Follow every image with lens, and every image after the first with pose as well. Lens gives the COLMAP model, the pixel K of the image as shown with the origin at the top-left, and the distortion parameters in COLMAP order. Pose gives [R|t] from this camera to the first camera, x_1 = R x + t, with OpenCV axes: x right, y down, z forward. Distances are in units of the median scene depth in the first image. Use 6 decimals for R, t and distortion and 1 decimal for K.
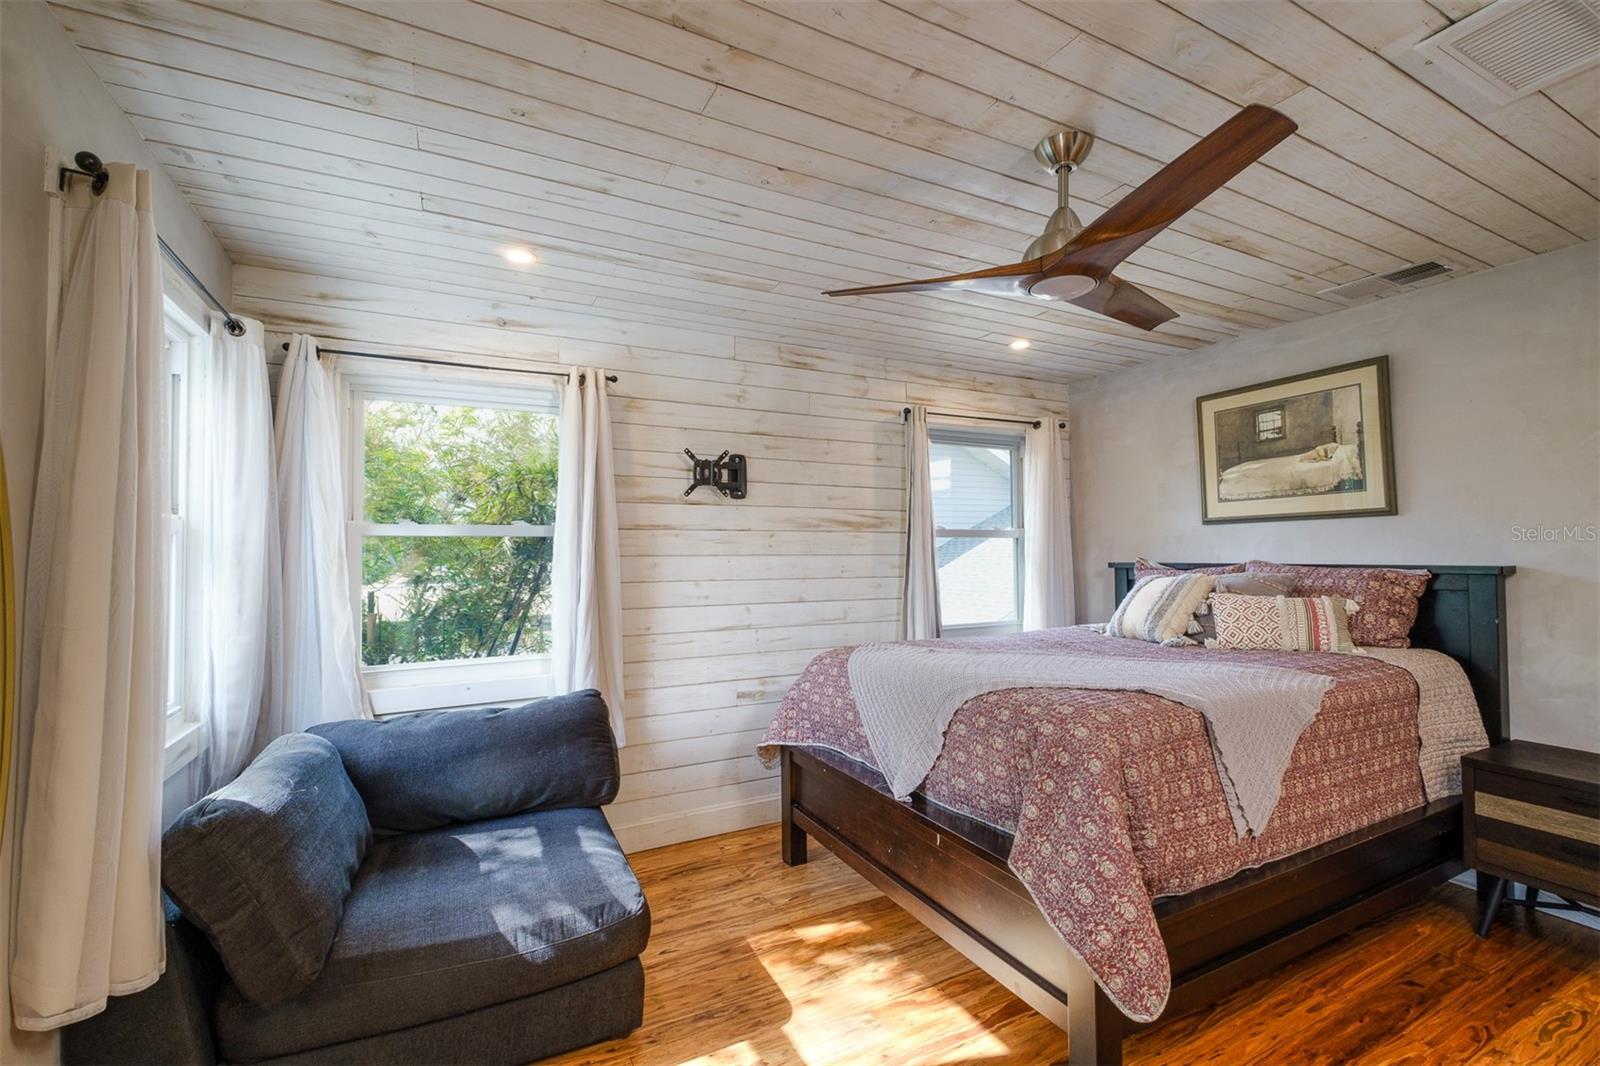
lens RADIAL K [[682.0, 0, 797.8], [0, 682.0, 538.8], [0, 0, 1]] dist [-0.017606, -0.000338]
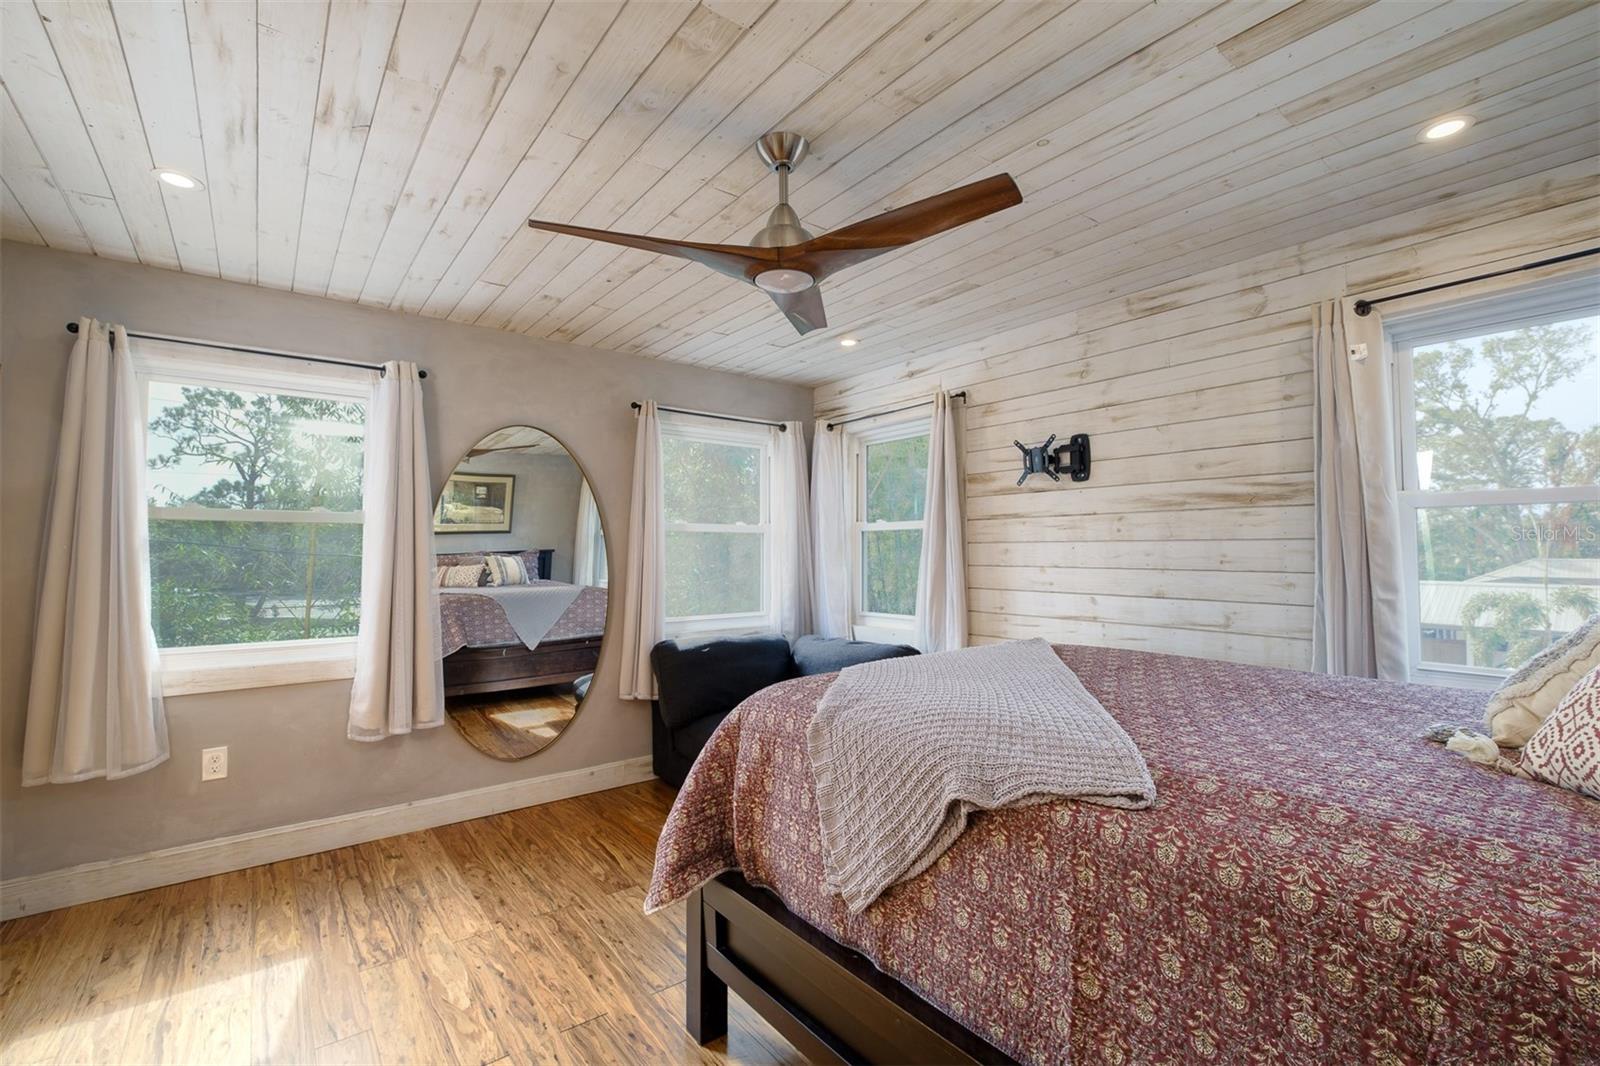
lens RADIAL K [[720.1, 0, 806.4], [0, 720.1, 535.2], [0, 0, 1]] dist [0.013610, -0.006878]
pose [[0.179251, -0.020858, -0.983582, 0.780519], [0.017805, 0.999680, -0.017954, 0.025325], [0.983642, -0.014295, 0.179565, 0.424588]]
